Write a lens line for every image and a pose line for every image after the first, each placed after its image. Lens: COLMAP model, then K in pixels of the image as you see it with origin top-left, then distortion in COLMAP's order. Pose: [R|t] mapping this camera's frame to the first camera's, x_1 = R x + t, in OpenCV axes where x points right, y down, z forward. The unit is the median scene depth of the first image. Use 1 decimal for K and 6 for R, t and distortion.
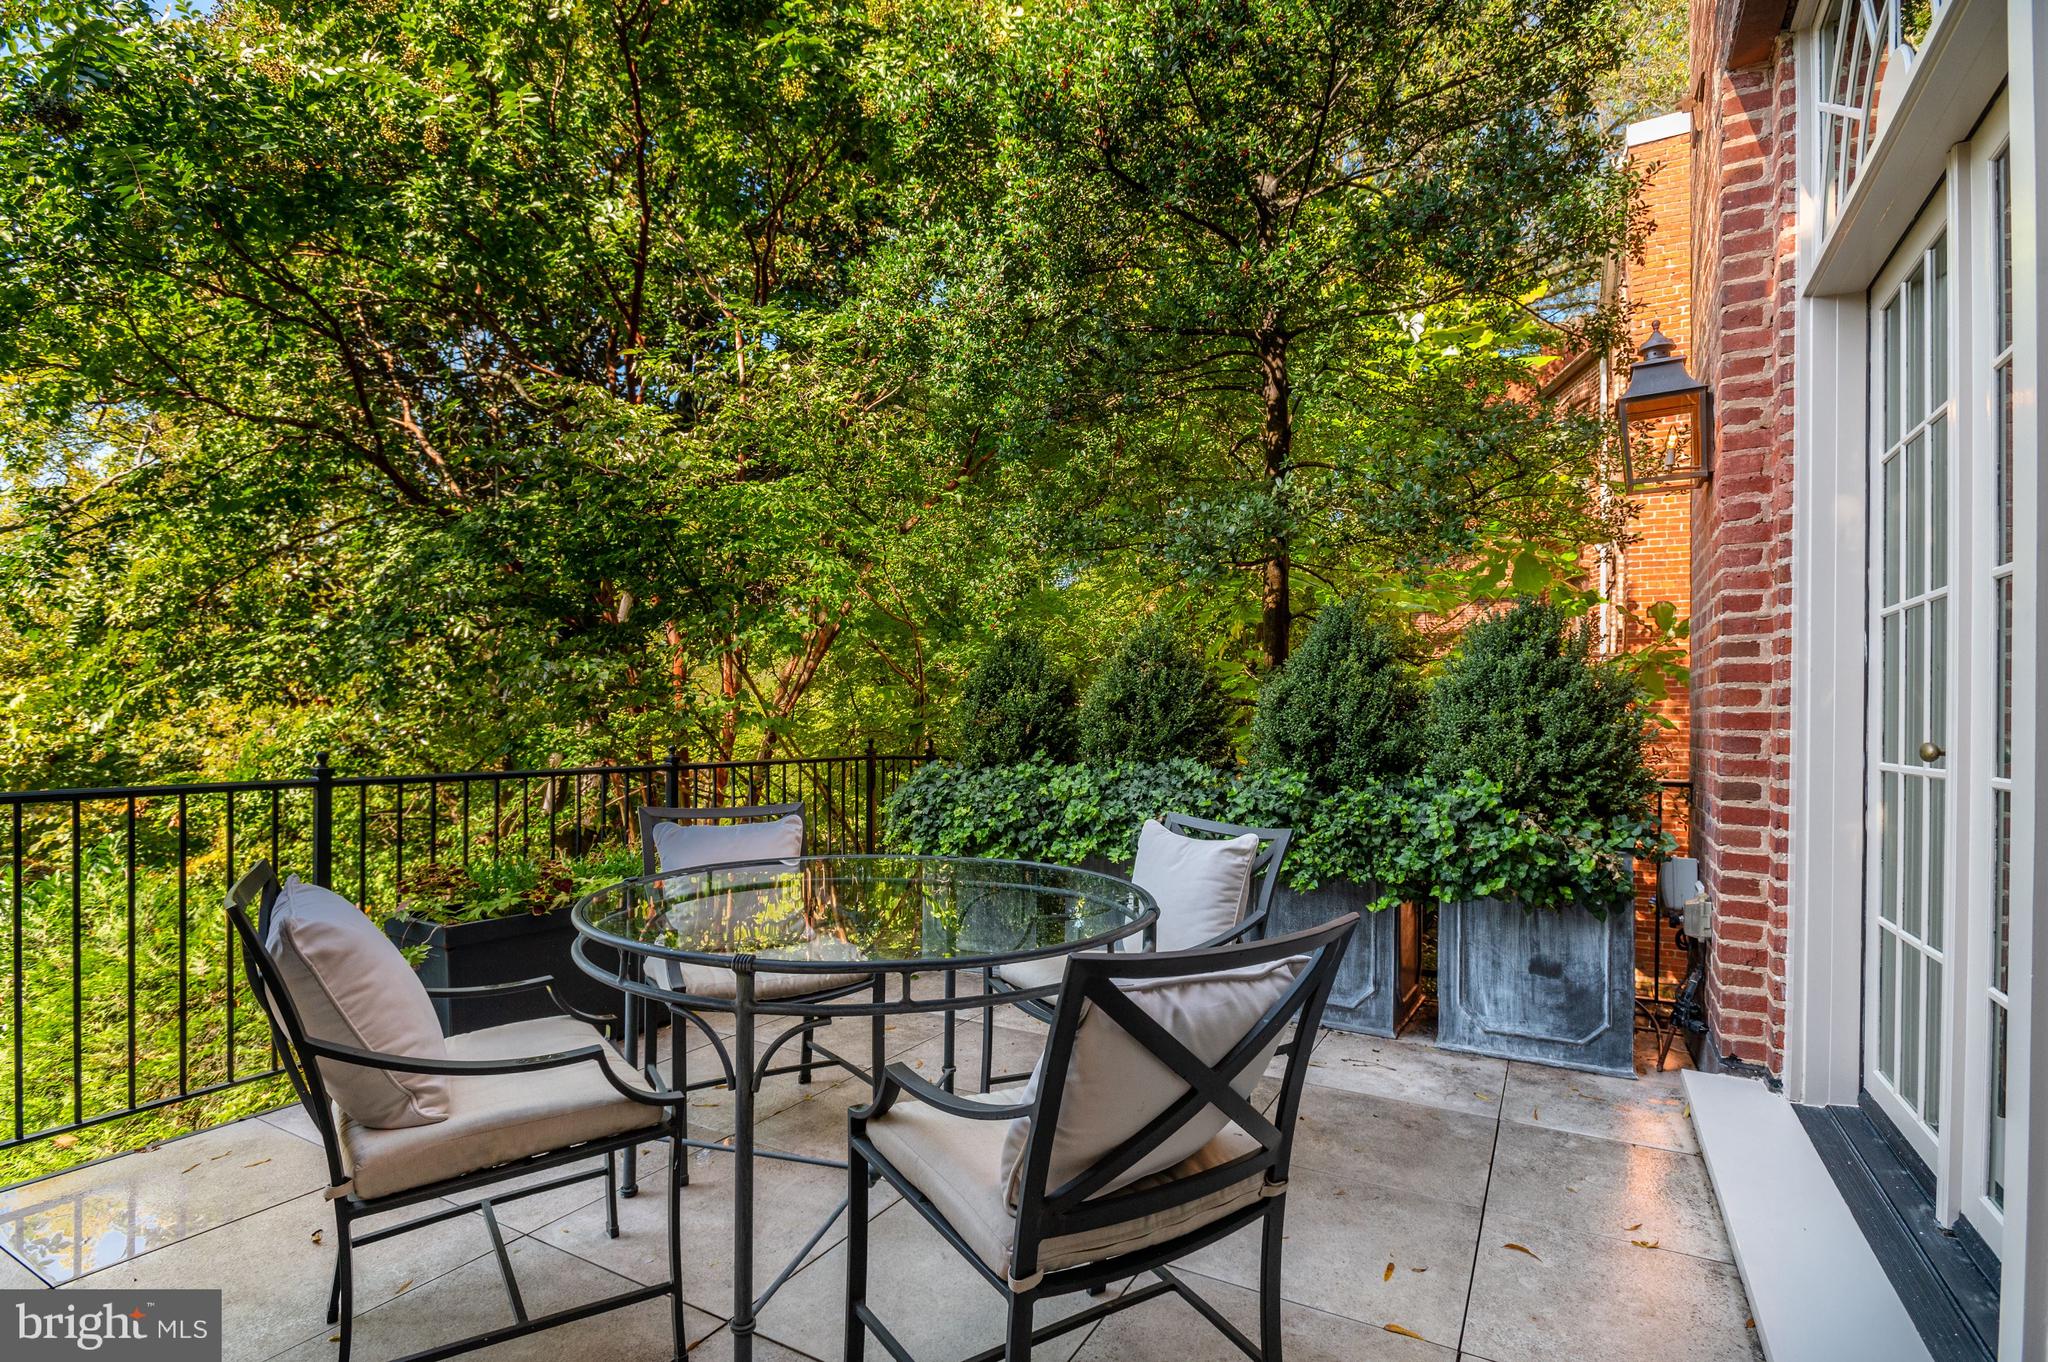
lens RADIAL K [[975.5, 0, 1029.6], [0, 975.5, 691.2], [0, 0, 1]] dist [-0.016418, 0.001402]
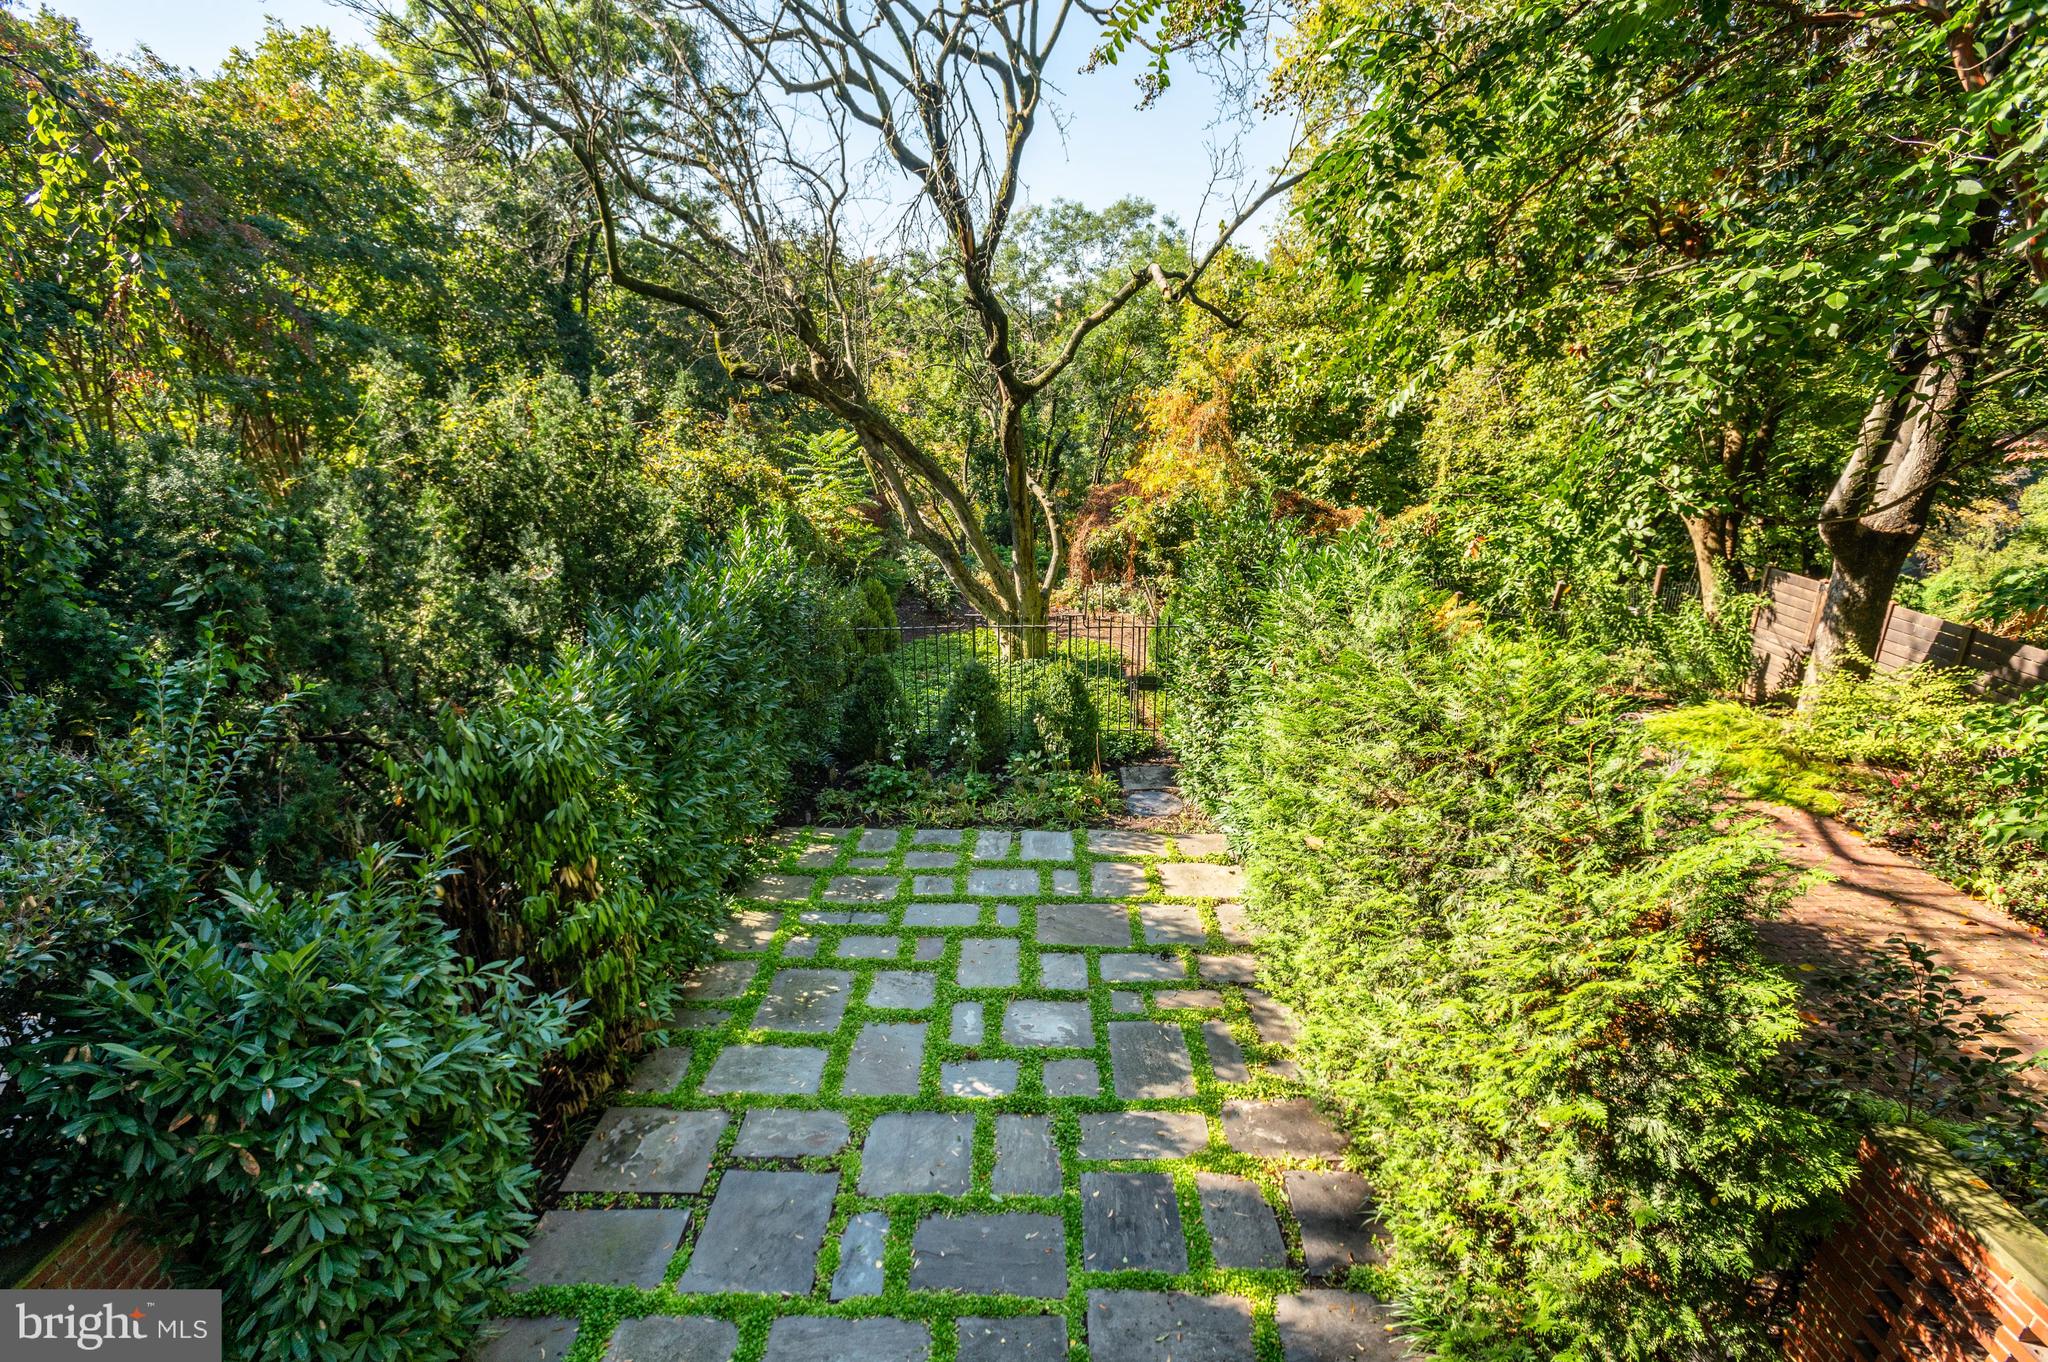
lens RADIAL K [[975.5, 0, 1022.8], [0, 975.5, 686.5], [0, 0, 1]] dist [-0.016418, 0.001402]
pose [[0.482392, 0.280039, -0.829986, -0.334852], [0.027631, 0.942184, 0.333955, -0.017623], [0.875520, -0.184030, 0.446764, 0.288912]]
